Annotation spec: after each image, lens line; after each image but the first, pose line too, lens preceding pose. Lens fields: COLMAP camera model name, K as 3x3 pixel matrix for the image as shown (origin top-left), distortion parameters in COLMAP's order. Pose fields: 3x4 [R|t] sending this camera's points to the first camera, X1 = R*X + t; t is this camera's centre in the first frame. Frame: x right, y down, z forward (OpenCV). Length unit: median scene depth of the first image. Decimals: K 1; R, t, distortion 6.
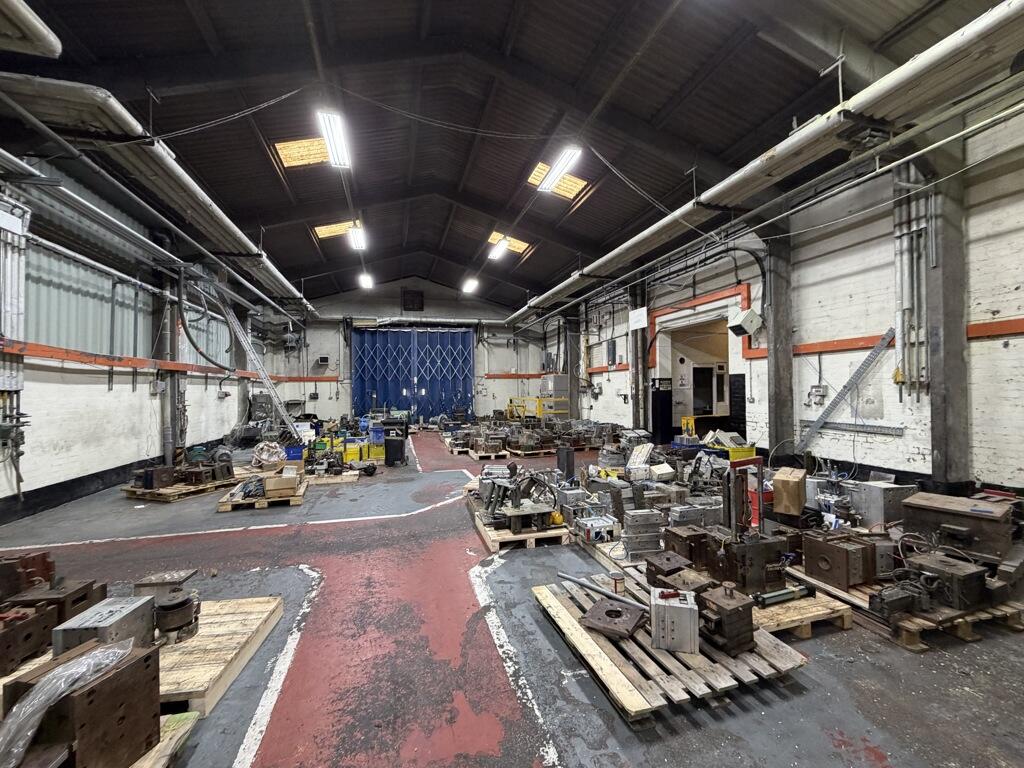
lens RADIAL K [[442.4, 0, 514.5], [0, 442.4, 383.8], [0, 0, 1]] dist [-0.000249, -0.000017]
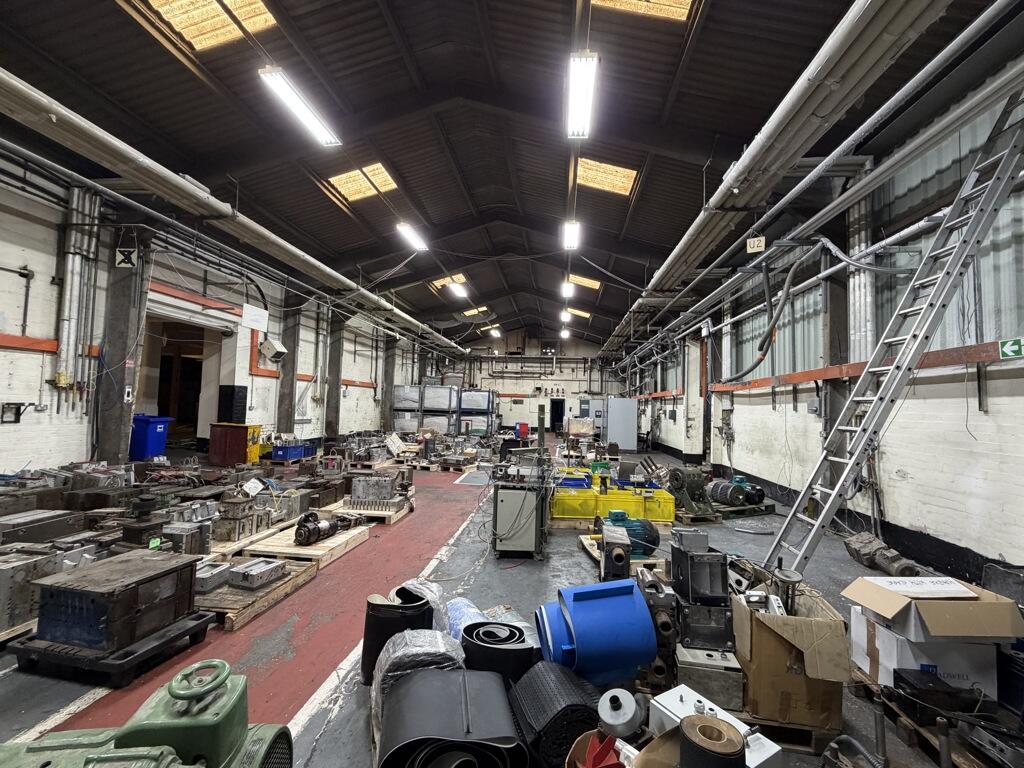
lens RADIAL K [[442.4, 0, 512.3], [0, 442.4, 384.6], [0, 0, 1]] dist [-0.000249, -0.000017]
pose [[-0.927526, 0.001222, 0.373756, -0.625201], [-0.025758, 0.997408, -0.067183, 0.036604], [-0.372869, -0.071941, -0.925091, 1.940814]]
